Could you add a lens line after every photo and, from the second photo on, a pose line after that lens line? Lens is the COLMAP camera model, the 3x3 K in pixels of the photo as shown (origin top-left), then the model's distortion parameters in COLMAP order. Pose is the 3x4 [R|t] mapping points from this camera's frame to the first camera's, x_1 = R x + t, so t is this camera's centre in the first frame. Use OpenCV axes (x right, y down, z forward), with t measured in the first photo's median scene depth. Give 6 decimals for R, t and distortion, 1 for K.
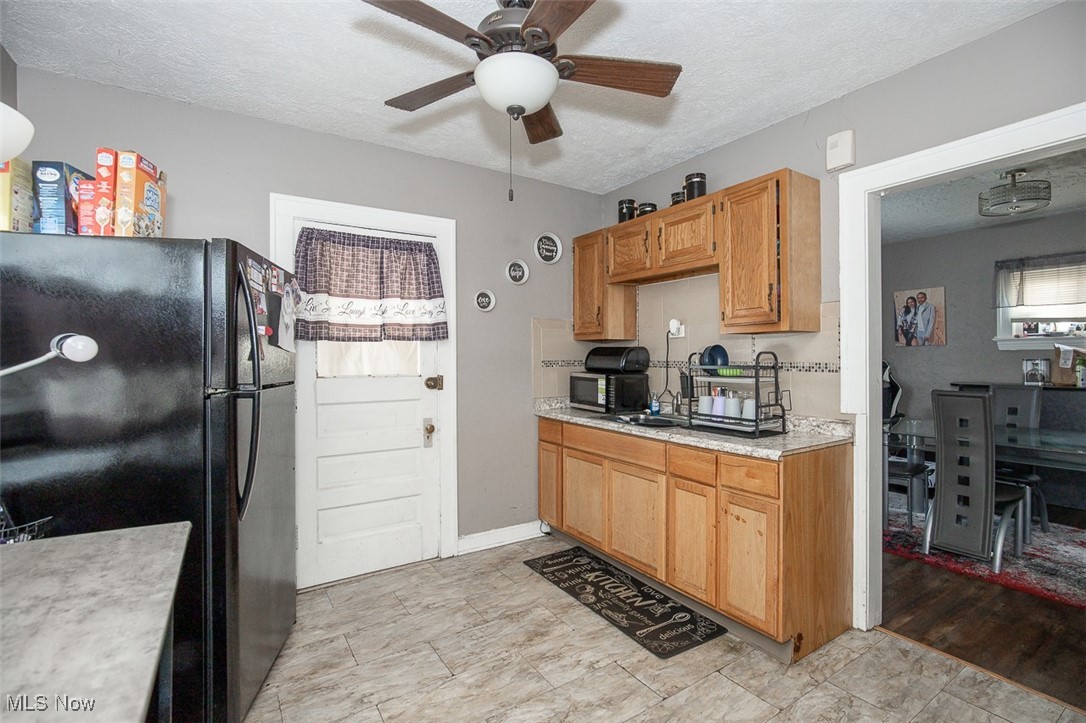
lens RADIAL K [[493.5, 0, 543.0], [0, 493.5, 361.5], [0, 0, 1]] dist [-0.000688, 0.000070]
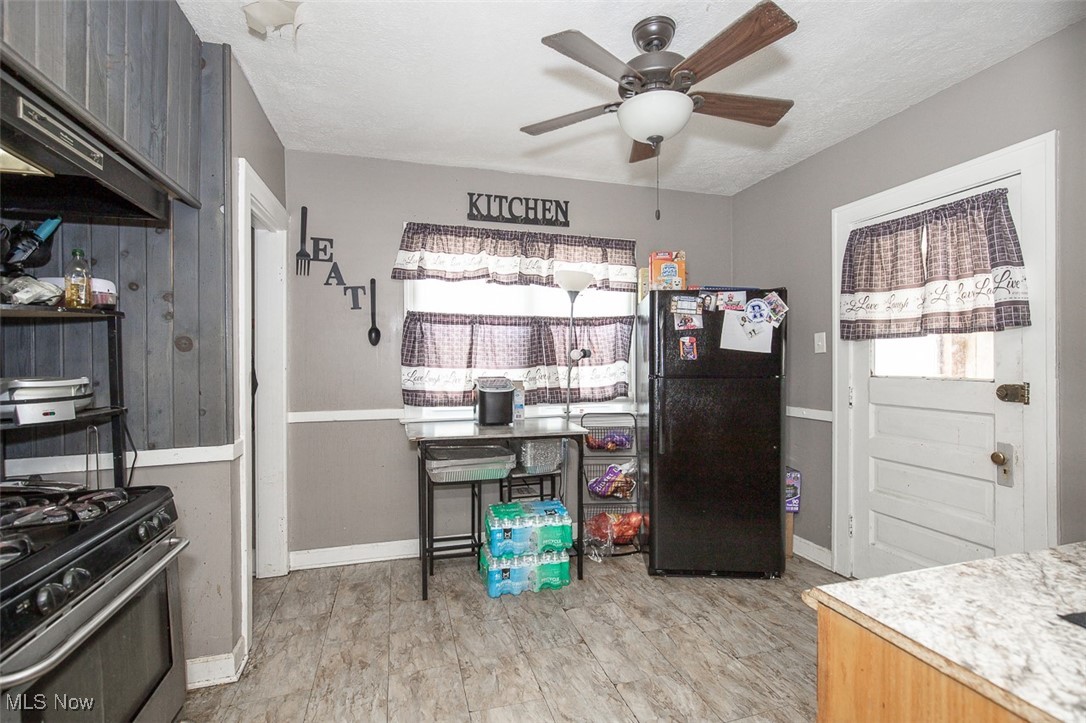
lens RADIAL K [[493.5, 0, 543.0], [0, 493.5, 361.5], [0, 0, 1]] dist [-0.000688, 0.000070]
pose [[-0.278223, 0.007785, -0.960485, 0.659619], [-0.004395, 0.999946, 0.009378, -0.003111], [0.960506, 0.006831, -0.278174, 0.626108]]
